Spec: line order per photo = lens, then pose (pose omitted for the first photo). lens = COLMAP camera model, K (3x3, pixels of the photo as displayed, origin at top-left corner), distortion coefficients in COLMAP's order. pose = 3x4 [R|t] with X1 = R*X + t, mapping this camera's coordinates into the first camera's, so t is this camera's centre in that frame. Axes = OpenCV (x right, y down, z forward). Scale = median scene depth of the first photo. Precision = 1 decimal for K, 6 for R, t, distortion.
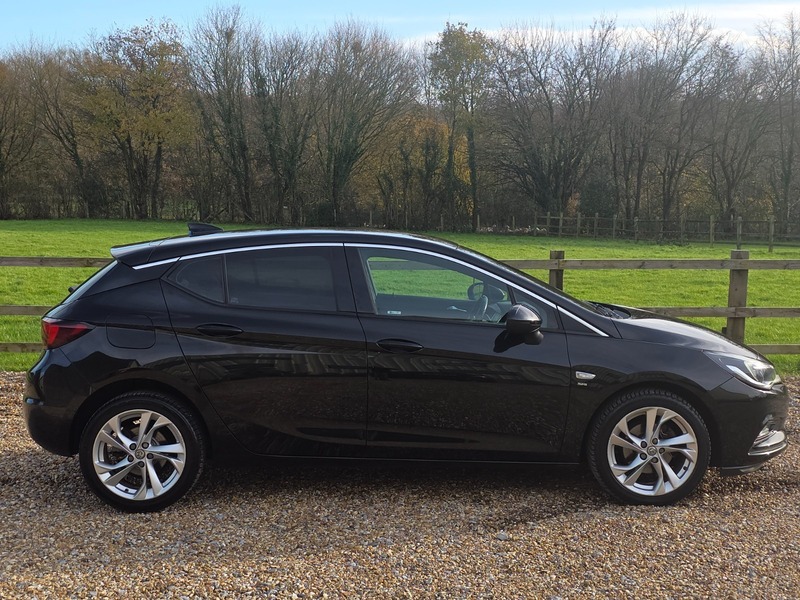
lens RADIAL K [[1023.3, 0, 400.0], [0, 1023.3, 300.0], [0, 0, 1]] dist [0.125099, -0.291297]
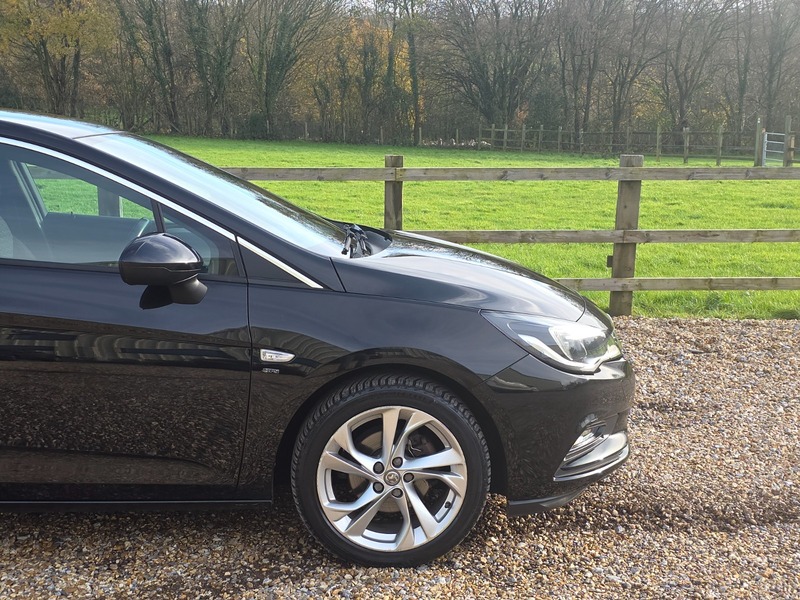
lens RADIAL K [[1023.3, 0, 400.0], [0, 1023.3, 300.0], [0, 0, 1]] dist [0.125099, -0.291297]
pose [[0.999390, -0.003455, 0.034745, 0.130764], [0.000635, 0.996726, 0.080848, -0.003145], [-0.034911, -0.080776, 0.996121, 0.236513]]
